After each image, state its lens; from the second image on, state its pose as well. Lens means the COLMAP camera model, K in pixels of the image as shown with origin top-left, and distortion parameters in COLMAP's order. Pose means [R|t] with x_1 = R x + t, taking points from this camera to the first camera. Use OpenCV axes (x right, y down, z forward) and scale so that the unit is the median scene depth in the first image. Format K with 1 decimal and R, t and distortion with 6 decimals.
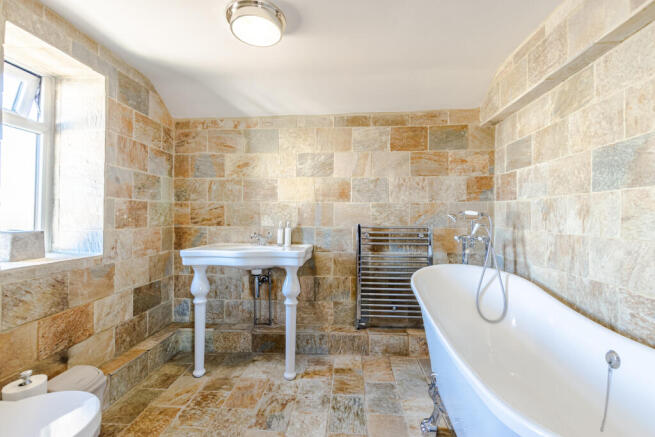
lens RADIAL K [[288.4, 0, 328.0], [0, 288.4, 214.3], [0, 0, 1]] dist [0.000852, -0.000133]
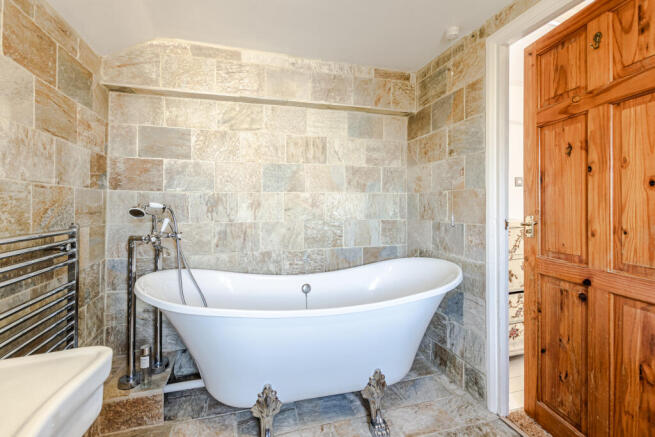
lens RADIAL K [[288.4, 0, 322.6], [0, 288.4, 206.3], [0, 0, 1]] dist [0.000852, -0.000133]
pose [[-0.363521, -0.001784, 0.931584, -0.509289], [-0.002738, 0.999996, 0.000846, -0.005150], [-0.931582, -0.002243, -0.363524, 1.115874]]
